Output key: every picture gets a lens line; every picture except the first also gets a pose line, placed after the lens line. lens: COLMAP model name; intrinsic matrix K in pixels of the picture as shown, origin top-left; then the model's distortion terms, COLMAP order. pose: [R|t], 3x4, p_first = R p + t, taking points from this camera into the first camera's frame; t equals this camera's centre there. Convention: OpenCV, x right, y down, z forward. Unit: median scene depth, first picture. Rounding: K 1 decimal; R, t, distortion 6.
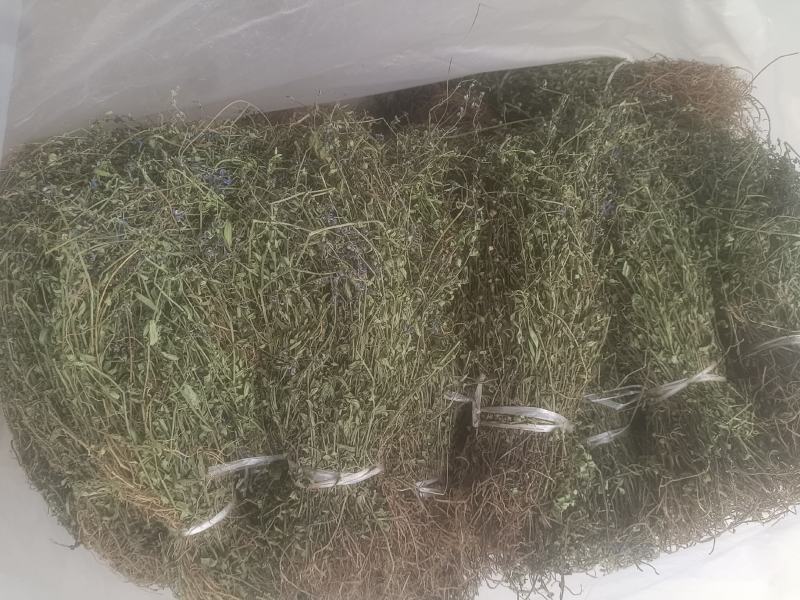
lens RADIAL K [[649.4, 0, 400.0], [0, 649.4, 300.0], [0, 0, 1]] dist [-0.004034, -0.046882]
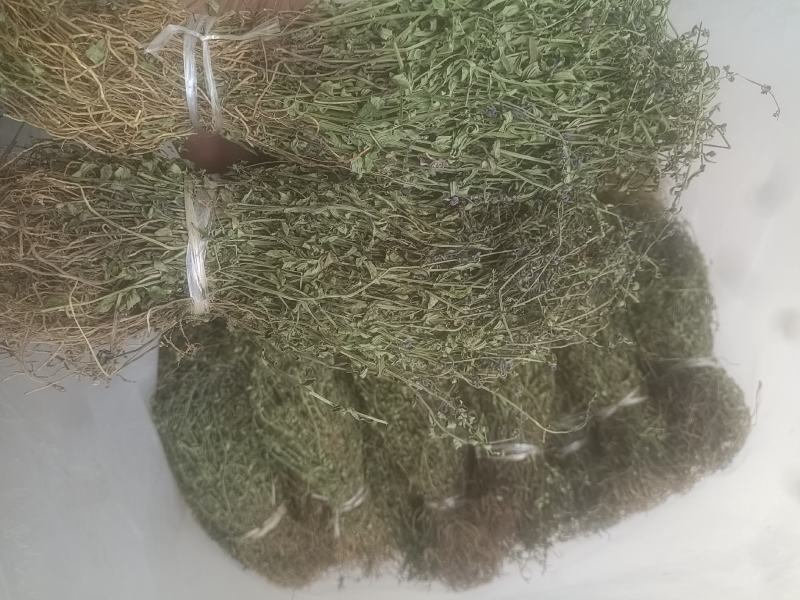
lens RADIAL K [[645.9, 0, 401.9], [0, 645.9, 300.5], [0, 0, 1]] dist [-0.048192, 0.000276]
pose [[0.969963, -0.194311, -0.146341, 0.241713], [0.204889, 0.976888, 0.060914, -0.294853], [0.131122, -0.089068, 0.987357, -0.457728]]
